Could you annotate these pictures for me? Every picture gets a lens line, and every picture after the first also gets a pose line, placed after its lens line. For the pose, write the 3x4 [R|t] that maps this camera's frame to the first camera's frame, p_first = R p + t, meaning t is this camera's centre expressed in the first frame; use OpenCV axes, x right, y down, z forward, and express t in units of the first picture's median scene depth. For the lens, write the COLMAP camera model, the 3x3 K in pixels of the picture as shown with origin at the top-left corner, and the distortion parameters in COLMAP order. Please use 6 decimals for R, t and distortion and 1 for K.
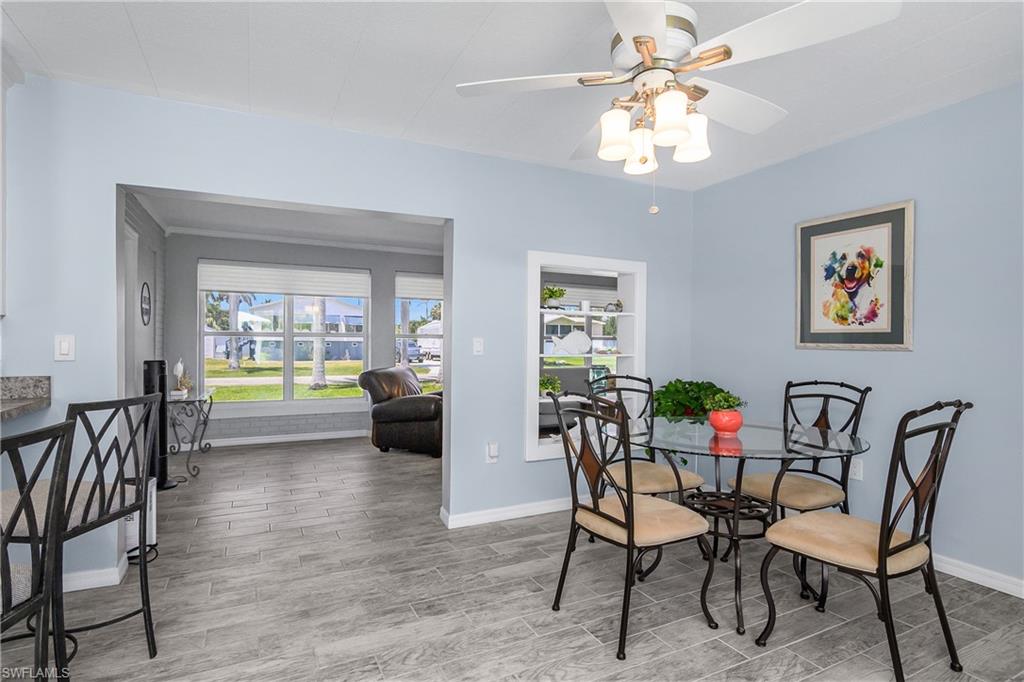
lens RADIAL K [[495.4, 0, 491.2], [0, 495.4, 340.5], [0, 0, 1]] dist [-0.019645, -0.000343]
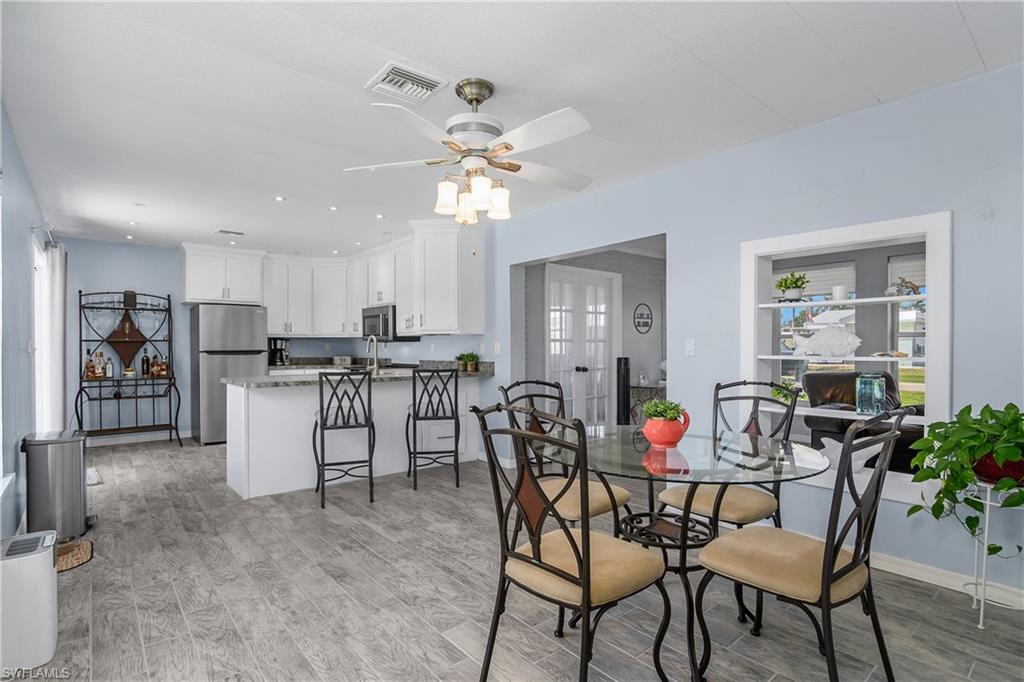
lens RADIAL K [[479.1, 0, 510.2], [0, 479.1, 348.1], [0, 0, 1]] dist [-0.023245, 0.000109]
pose [[0.288868, -0.002464, -0.957366, 0.964437], [0.012533, 0.999921, 0.001209, 0.009588], [0.957287, -0.012348, 0.288876, 0.402483]]
